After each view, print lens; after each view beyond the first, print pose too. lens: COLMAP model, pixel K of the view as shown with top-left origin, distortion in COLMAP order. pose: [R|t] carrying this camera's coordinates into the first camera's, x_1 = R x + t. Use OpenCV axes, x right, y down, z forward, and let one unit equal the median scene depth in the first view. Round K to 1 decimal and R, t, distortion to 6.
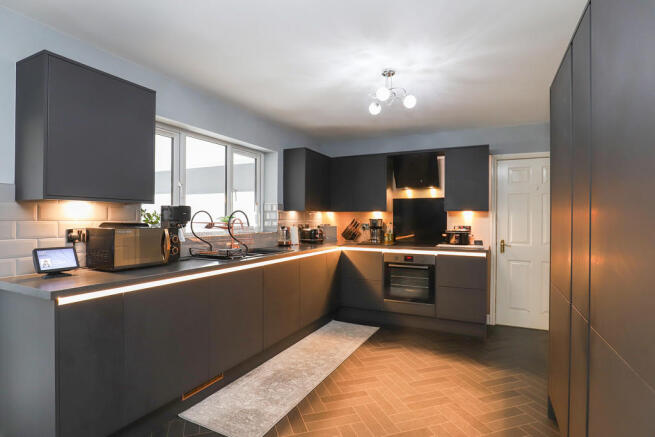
lens RADIAL K [[343.8, 0, 327.5], [0, 343.8, 218.5], [0, 0, 1]] dist [-0.001752, -0.000076]
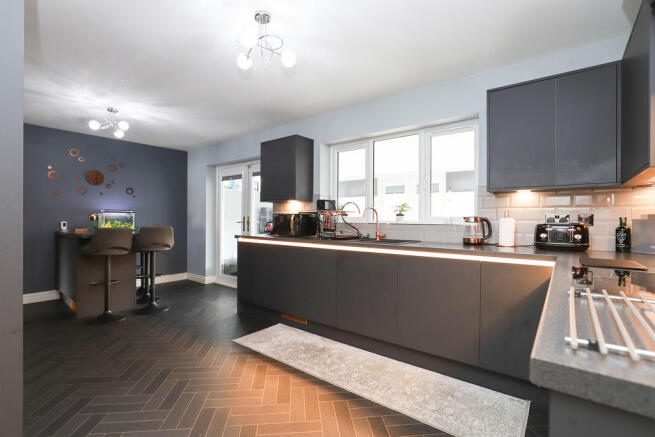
lens RADIAL K [[307.3, 0, 327.5], [0, 307.3, 218.5], [0, 0, 1]] dist [-0.022655, 0.000462]
pose [[-0.218321, -0.006985, -0.975852, 0.565608], [-0.010014, 0.999938, -0.004917, 0.031715], [0.975826, 0.008699, -0.218377, 0.874397]]
